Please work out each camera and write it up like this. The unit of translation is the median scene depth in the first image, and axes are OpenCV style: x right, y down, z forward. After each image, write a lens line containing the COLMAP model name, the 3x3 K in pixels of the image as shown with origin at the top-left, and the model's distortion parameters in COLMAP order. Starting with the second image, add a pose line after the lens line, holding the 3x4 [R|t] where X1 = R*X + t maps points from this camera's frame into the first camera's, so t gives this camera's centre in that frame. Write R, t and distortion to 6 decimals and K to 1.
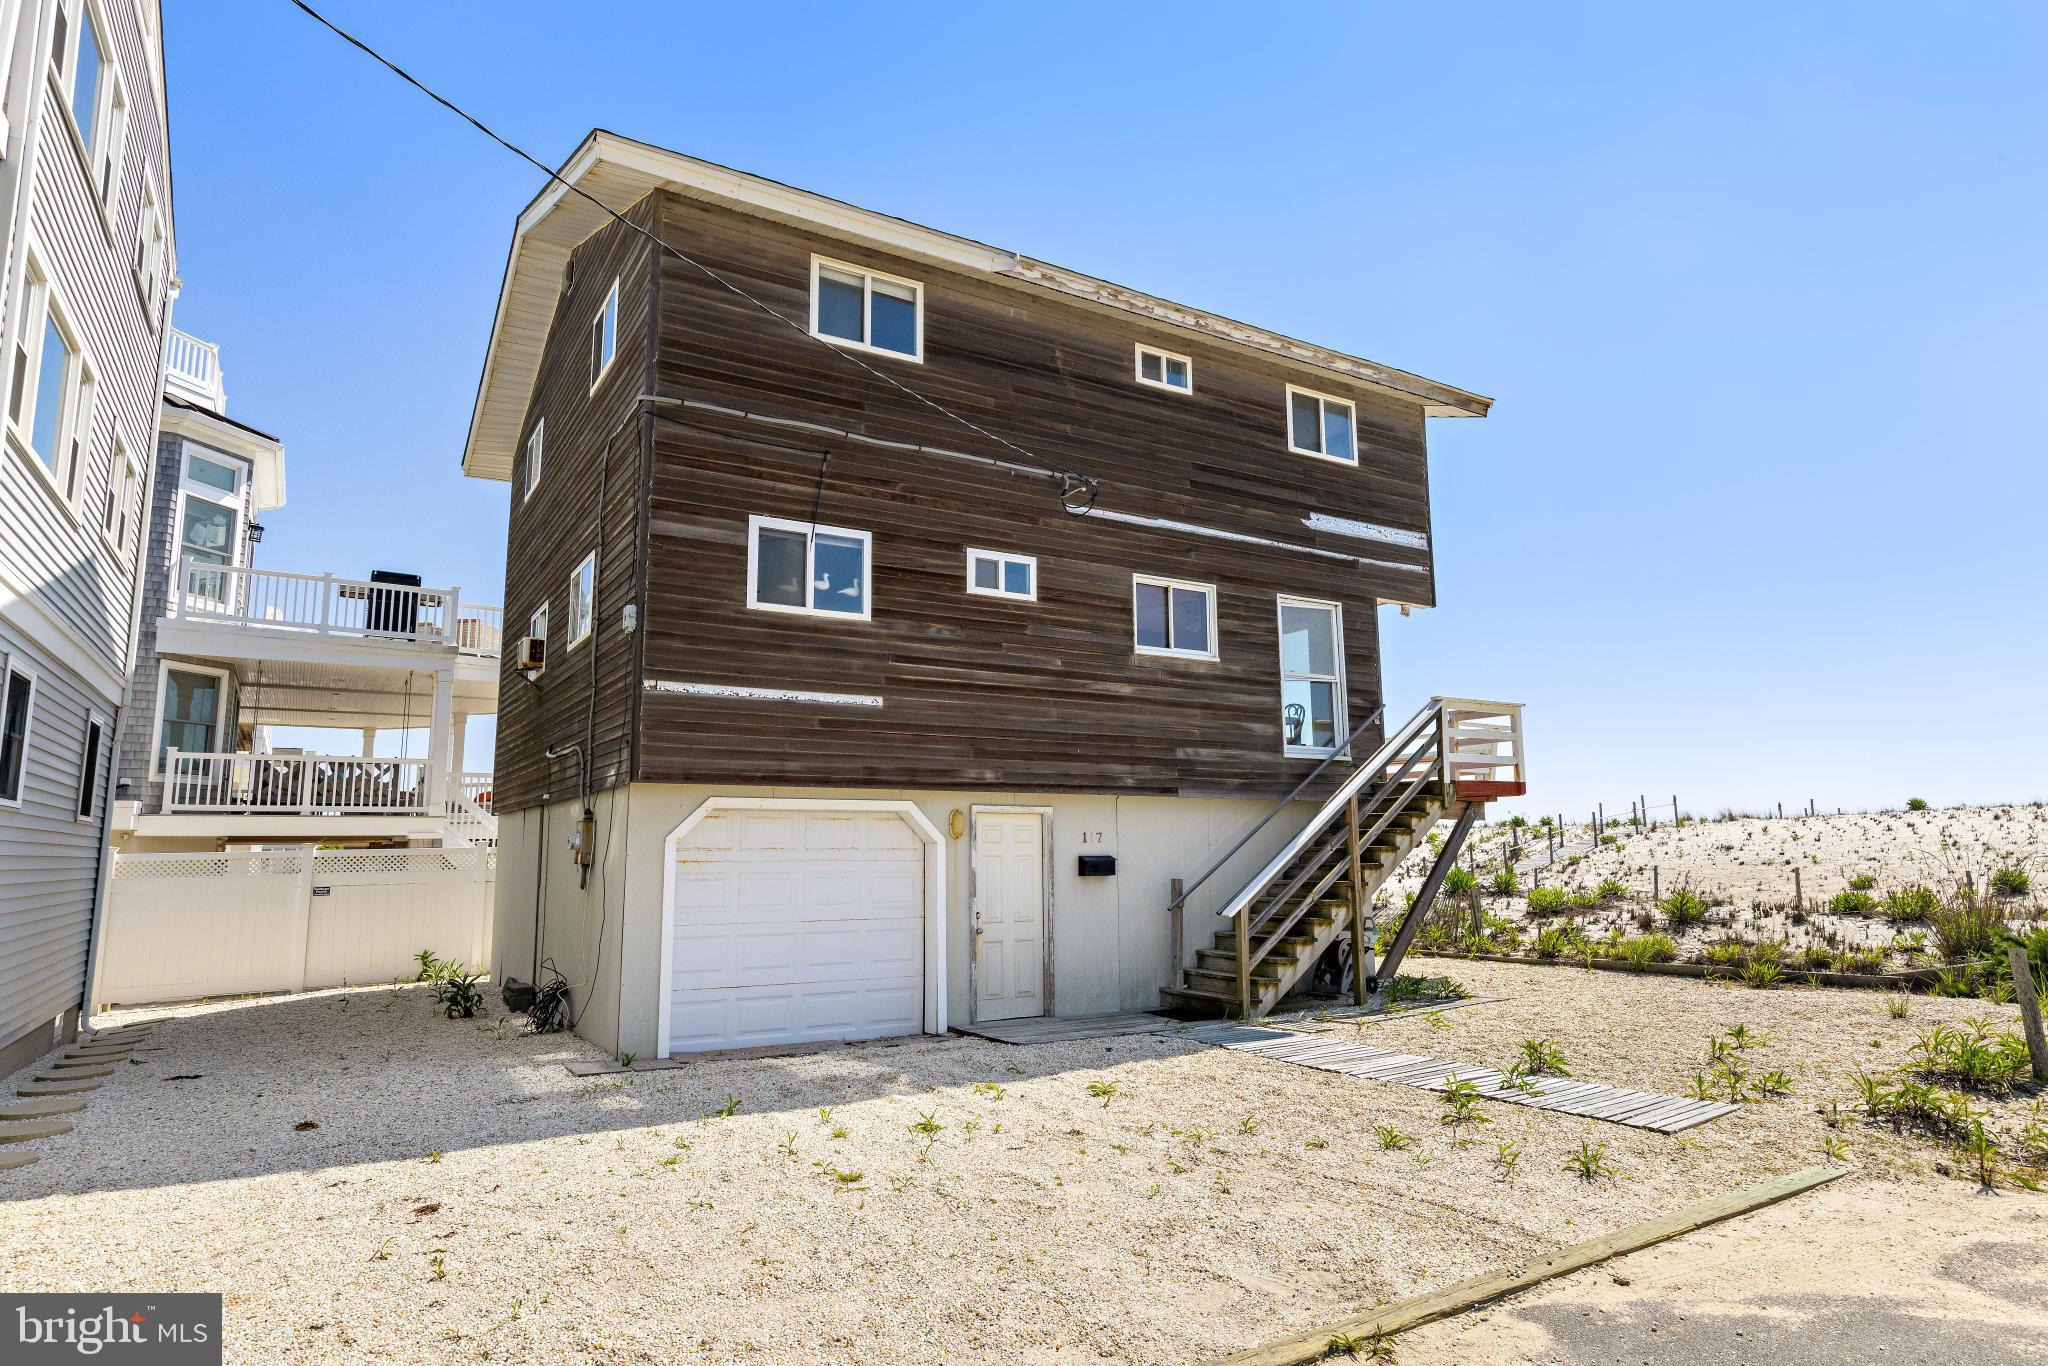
lens RADIAL K [[1177.1, 0, 1011.5], [0, 1177.1, 674.6], [0, 0, 1]] dist [0.004877, 0.000636]
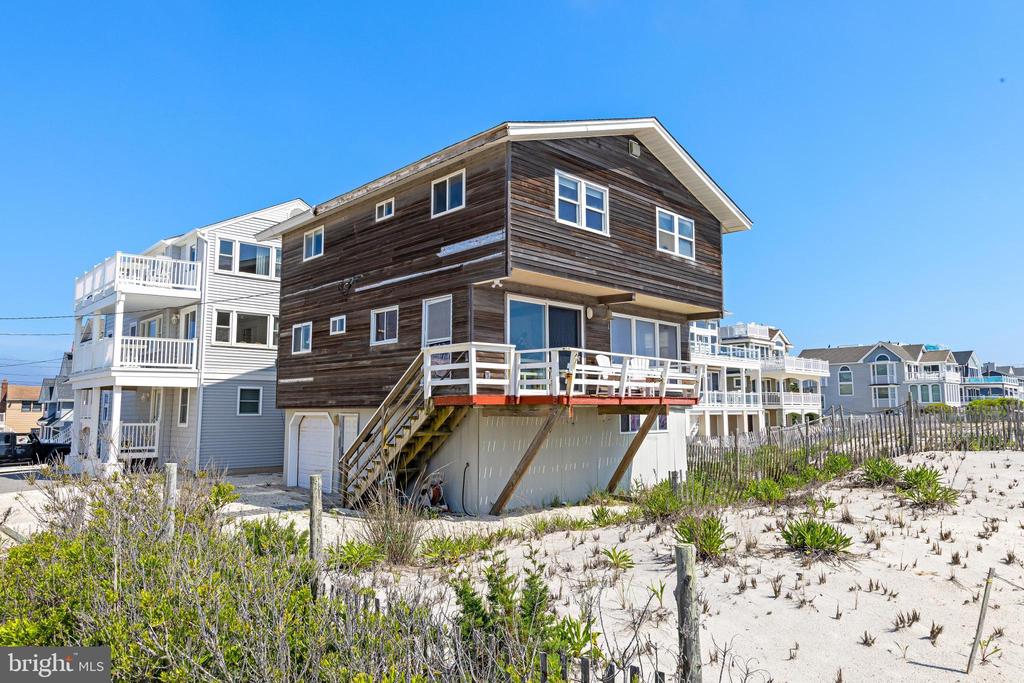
lens RADIAL K [[667.1, 0, 513.5], [0, 667.1, 338.8], [0, 0, 1]] dist [0.001751, 0.000092]
pose [[0.222638, -0.099878, -0.969771, 1.492470], [0.145226, 0.987037, -0.068316, 0.101382], [0.964024, -0.125626, 0.234257, 1.014076]]
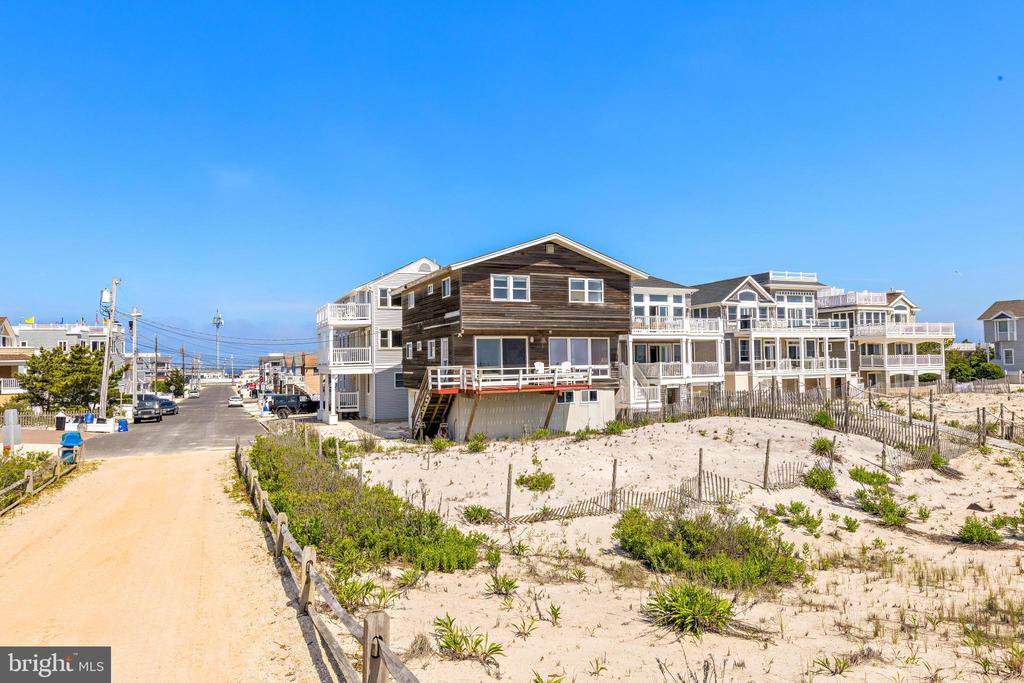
lens RADIAL K [[667.1, 0, 512.4], [0, 667.1, 343.8], [0, 0, 1]] dist [0.001751, 0.000092]
pose [[-0.141417, -0.019927, -0.989750, 2.711290], [0.163046, 0.985675, -0.043141, 0.091859], [0.976431, -0.167475, -0.136142, 1.755877]]
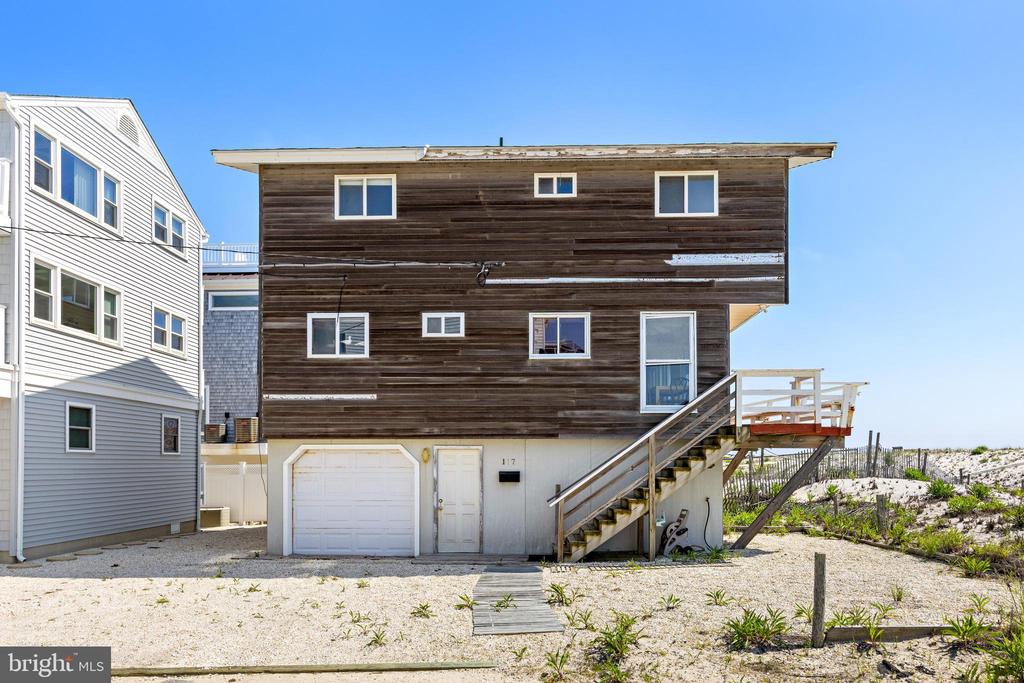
lens RADIAL K [[668.1, 0, 515.3], [0, 668.1, 455.1], [0, 0, 1]] dist [0.002652, 0.000250]
pose [[0.841821, 0.000000, -0.539757, 0.662663], [0.078548, 0.989355, 0.122506, 0.000057], [0.534011, -0.145525, 0.832860, 0.134395]]
